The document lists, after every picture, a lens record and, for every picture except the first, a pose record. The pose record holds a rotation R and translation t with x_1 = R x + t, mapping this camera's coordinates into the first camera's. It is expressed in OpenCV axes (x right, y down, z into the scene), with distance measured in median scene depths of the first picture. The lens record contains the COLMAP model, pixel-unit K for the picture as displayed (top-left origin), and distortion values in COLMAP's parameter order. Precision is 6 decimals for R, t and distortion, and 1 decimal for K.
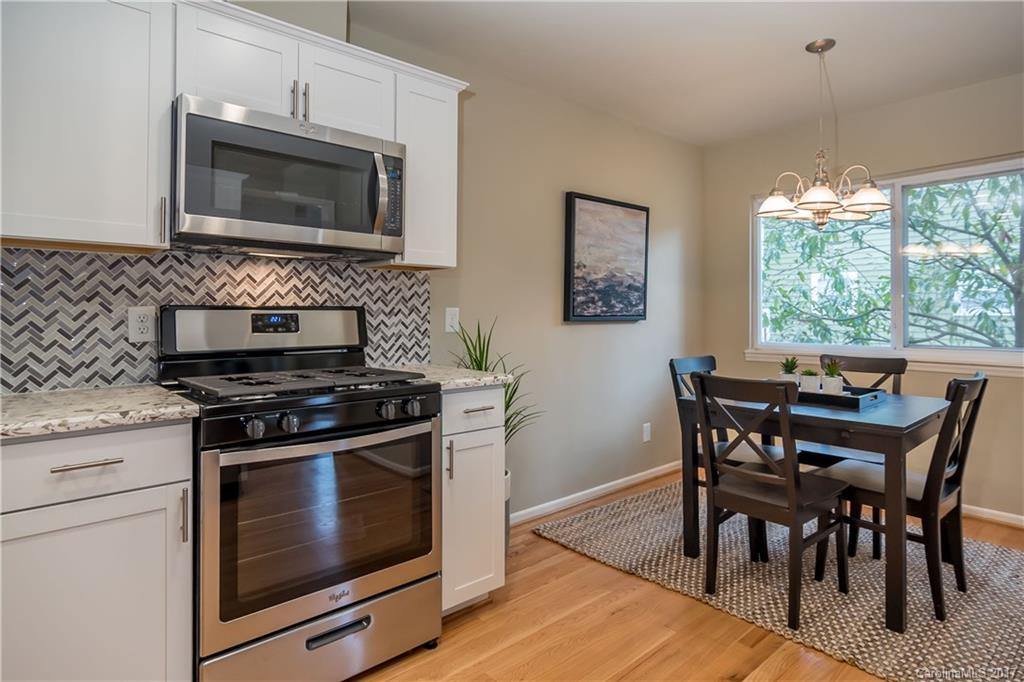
lens RADIAL K [[562.2, 0, 511.2], [0, 562.2, 307.2], [0, 0, 1]] dist [-0.003773, -0.000719]
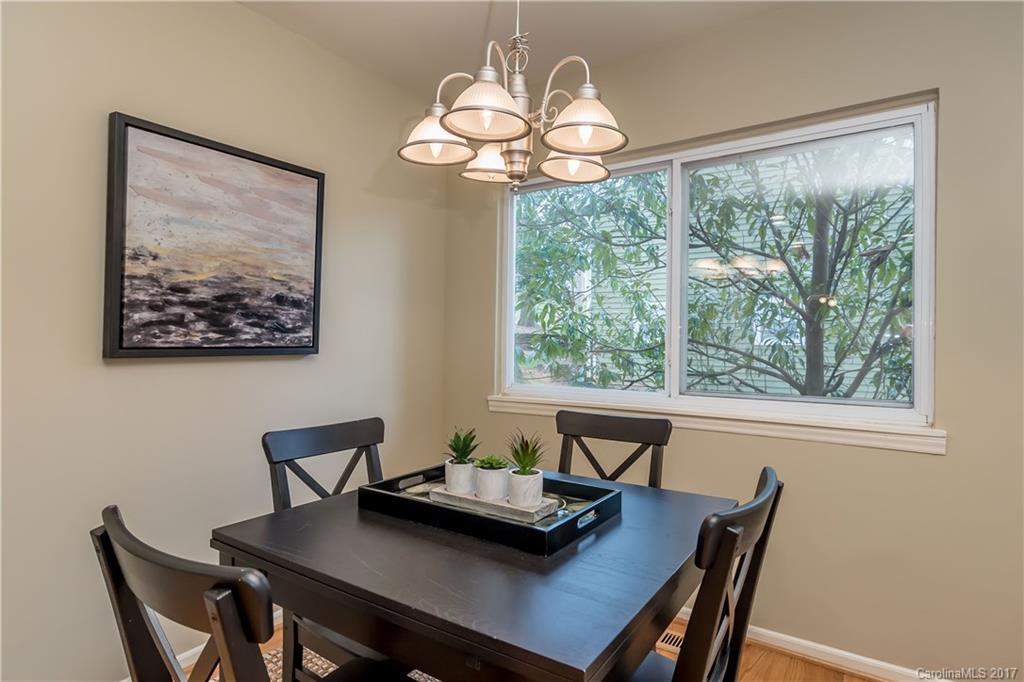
lens RADIAL K [[557.0, 0, 512.0], [0, 557.0, 341.0], [0, 0, 1]] dist [-0.001002, -0.000844]
pose [[0.967593, 0.006061, 0.252443, 0.347388], [-0.009068, 0.999901, 0.010748, -0.000243], [-0.252352, -0.012689, 0.967552, 0.412612]]
